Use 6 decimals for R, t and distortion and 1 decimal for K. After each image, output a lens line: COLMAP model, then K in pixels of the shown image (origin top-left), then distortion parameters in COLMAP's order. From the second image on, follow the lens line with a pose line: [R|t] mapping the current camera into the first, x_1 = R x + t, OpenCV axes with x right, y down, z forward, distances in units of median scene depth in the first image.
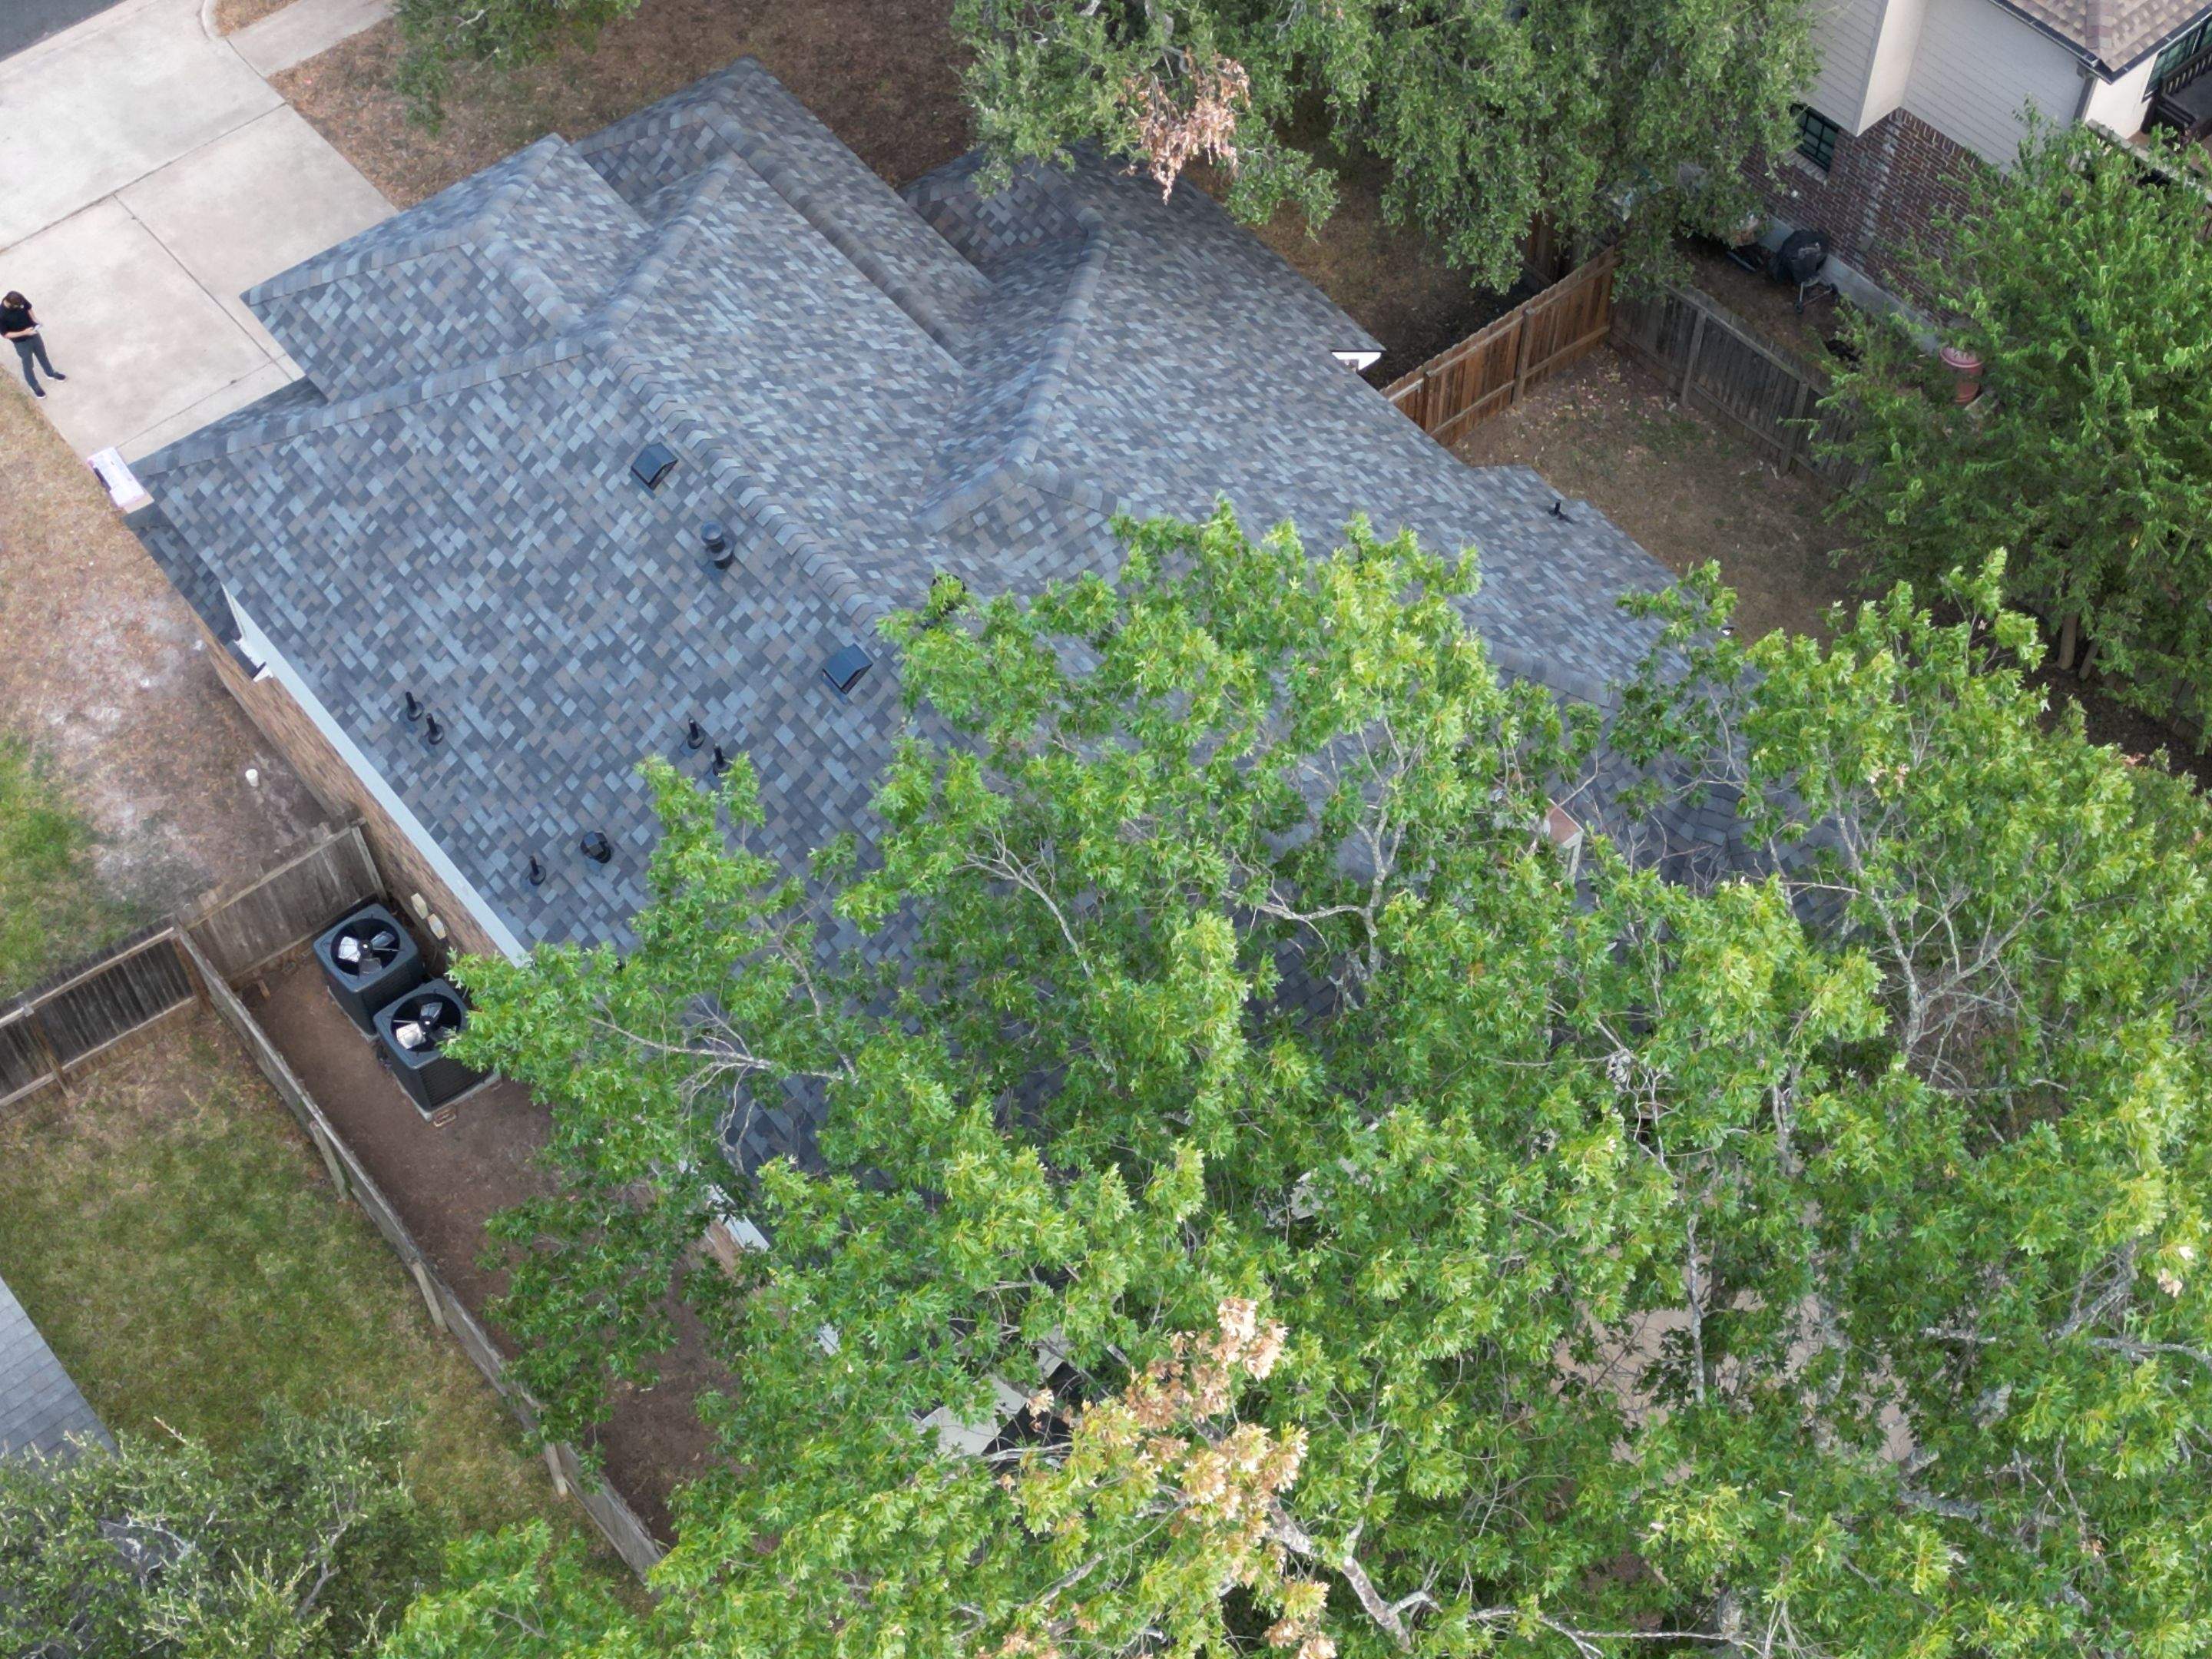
lens RADIAL K [[3074.8, 0, 1088.4], [0, 3074.8, 855.4], [0, 0, 1]] dist [0.095855, 0.000000]
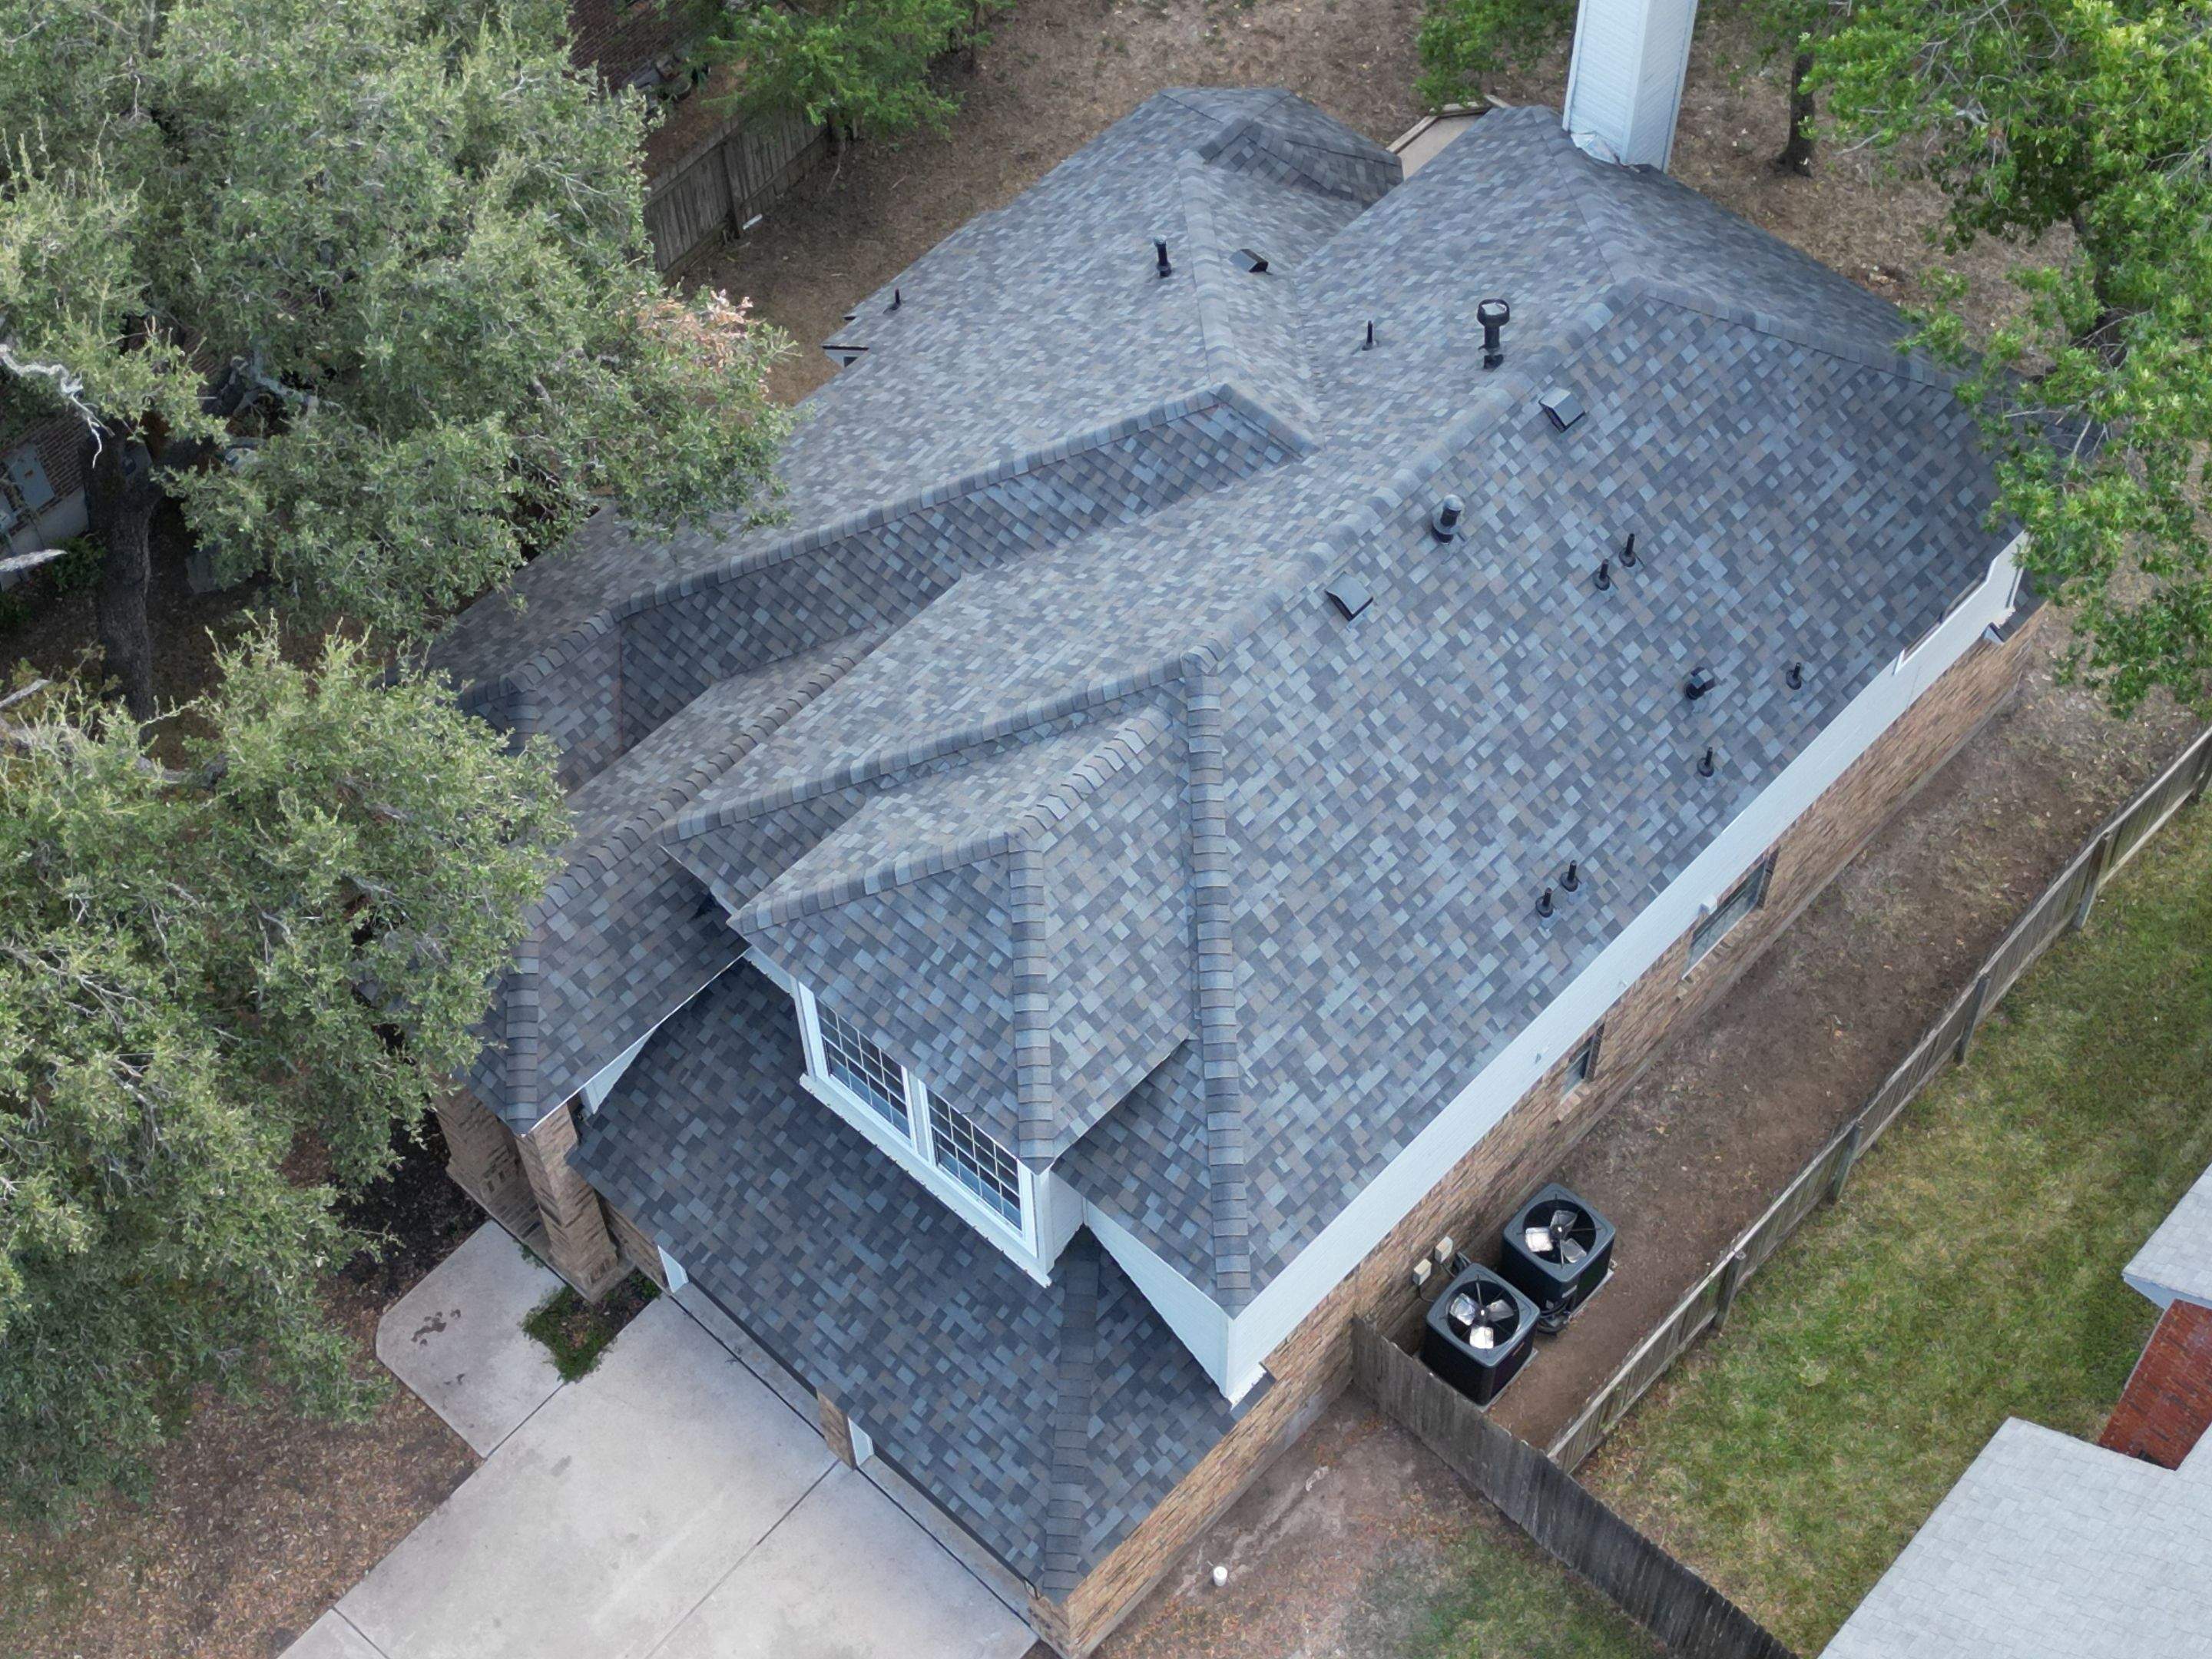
lens RADIAL K [[3074.8, 0, 1083.0], [0, 3074.8, 857.3], [0, 0, 1]] dist [0.095855, 0.000000]
pose [[-0.150183, -0.795293, 0.587328, -0.700698], [0.826024, 0.225497, 0.516562, -0.622399], [-0.543259, 0.562725, 0.623065, 0.444467]]
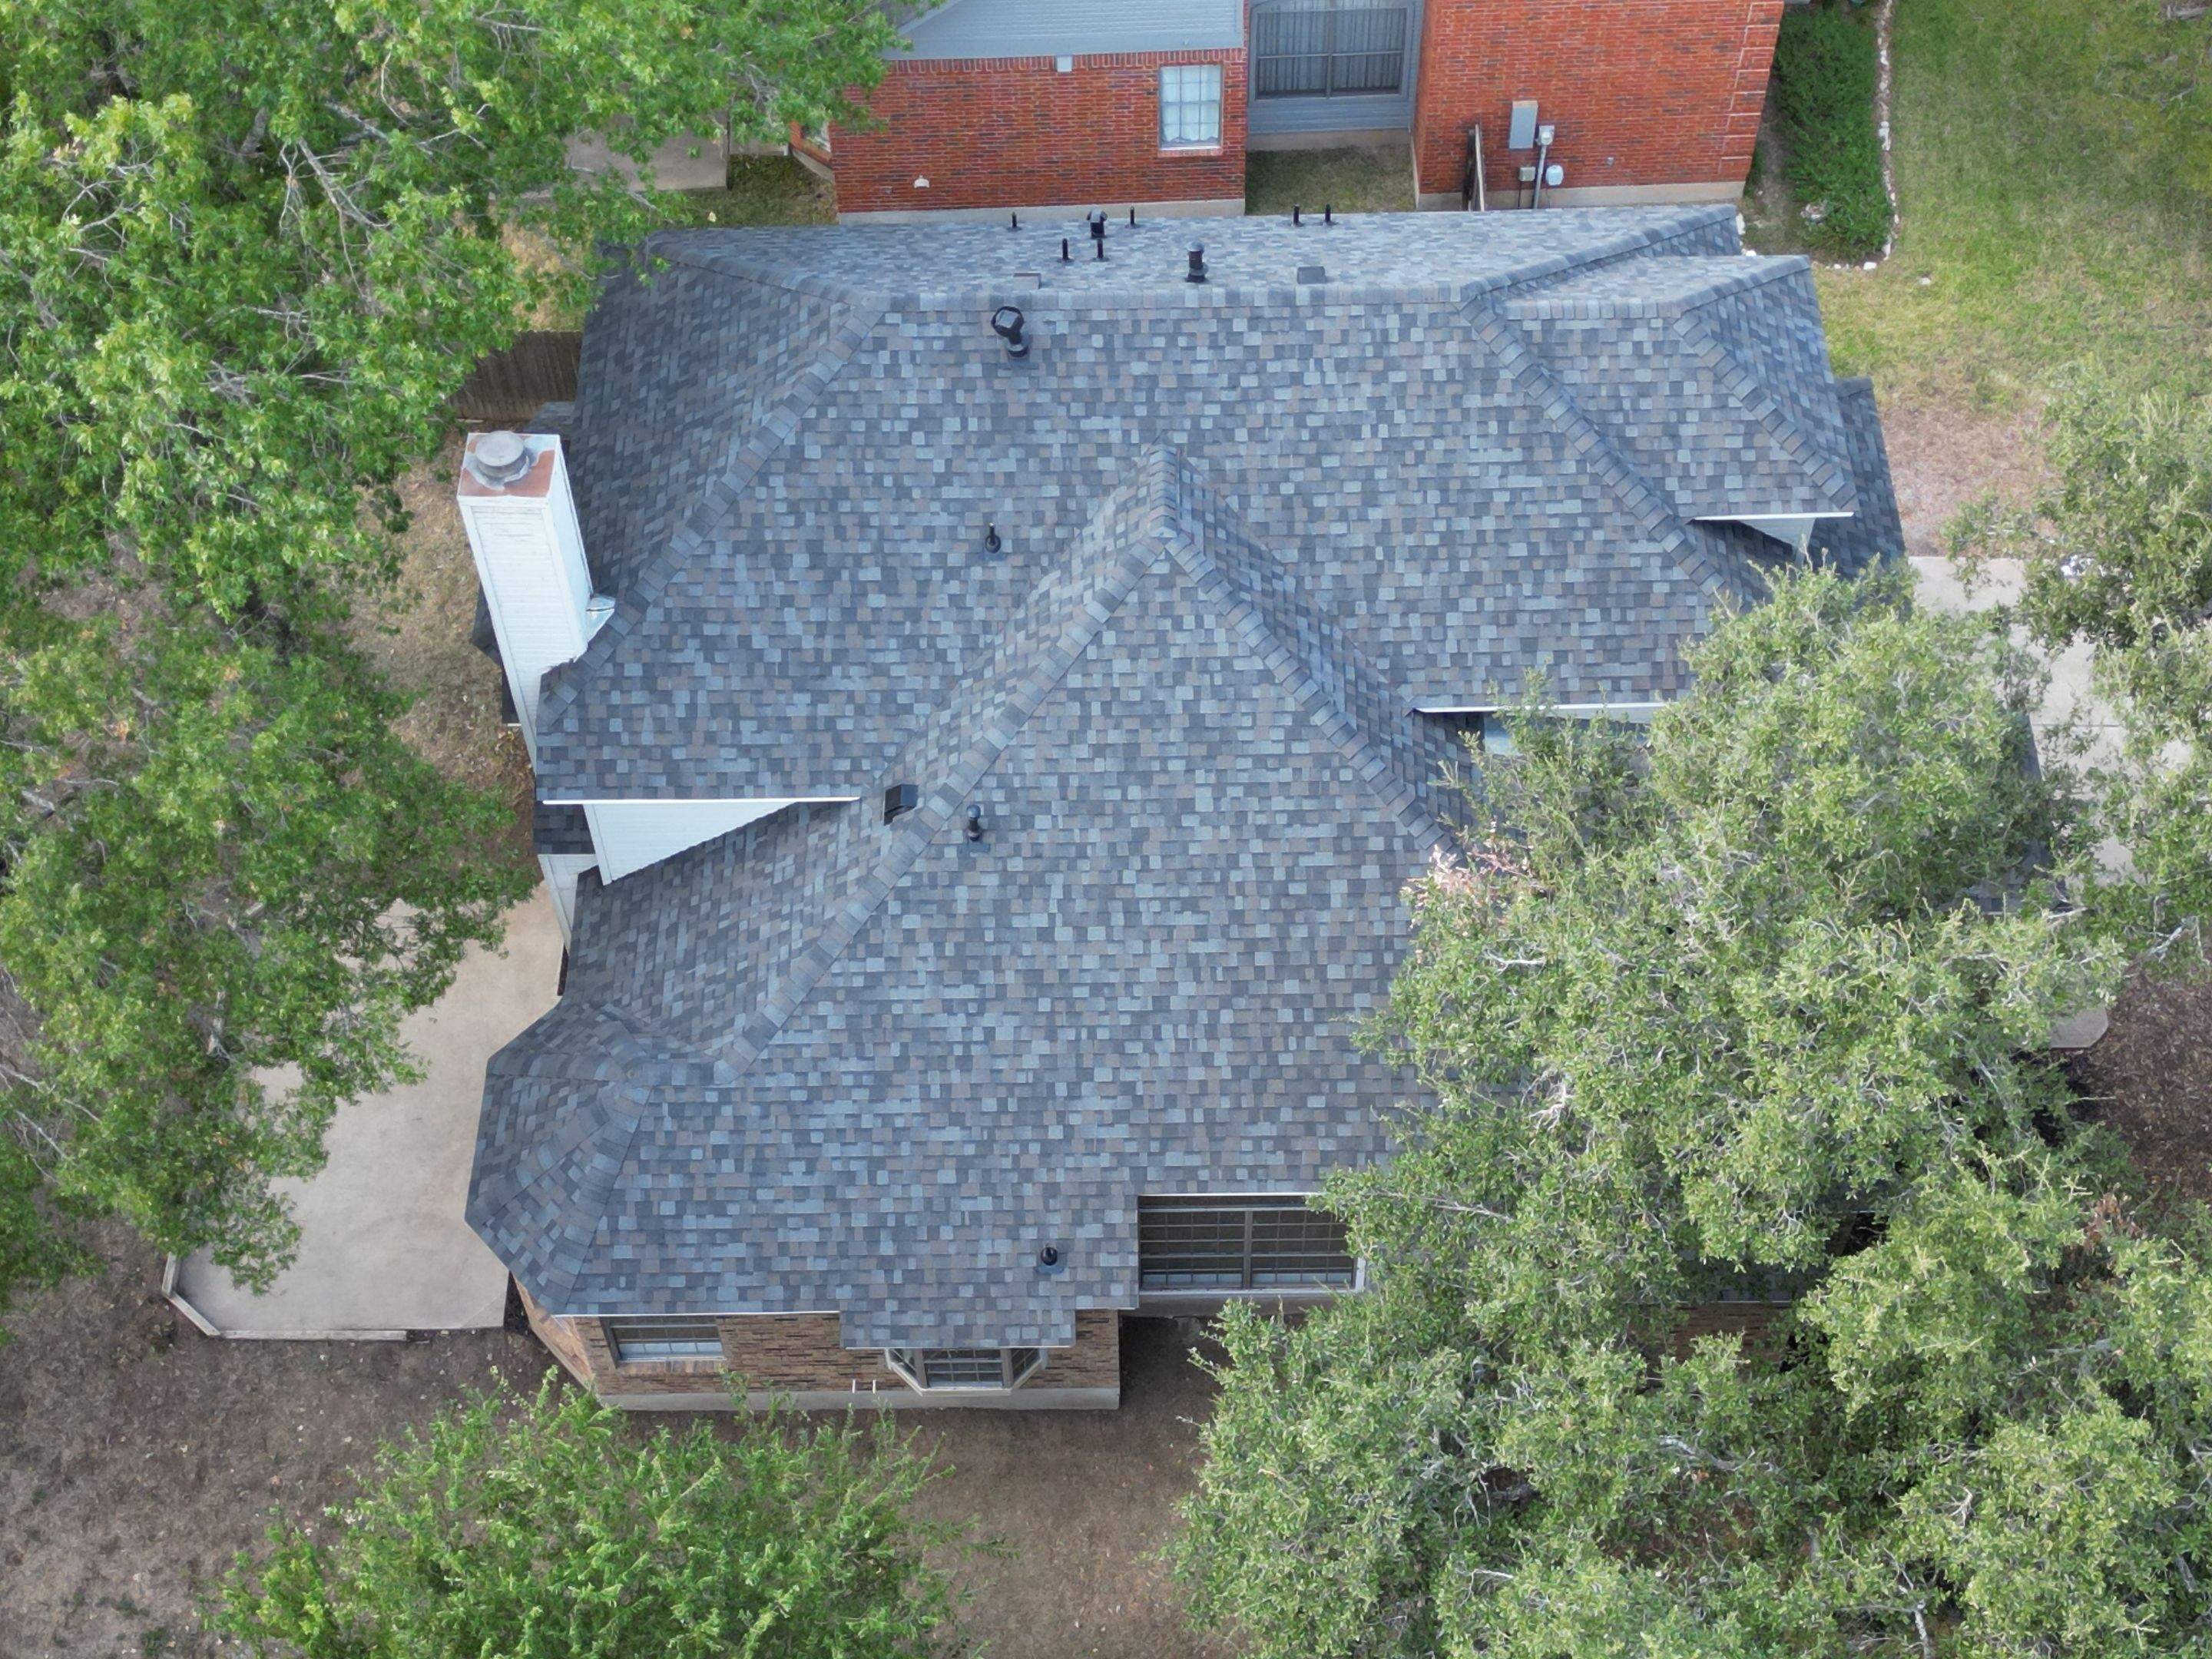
lens RADIAL K [[3074.8, 0, 1094.8], [0, 3074.8, 862.6], [0, 0, 1]] dist [0.095855, 0.000000]
pose [[-0.611236, 0.667419, -0.425374, 0.504183], [-0.628036, -0.081958, 0.773856, -0.908726], [0.481623, 0.740159, 0.469259, 0.529209]]
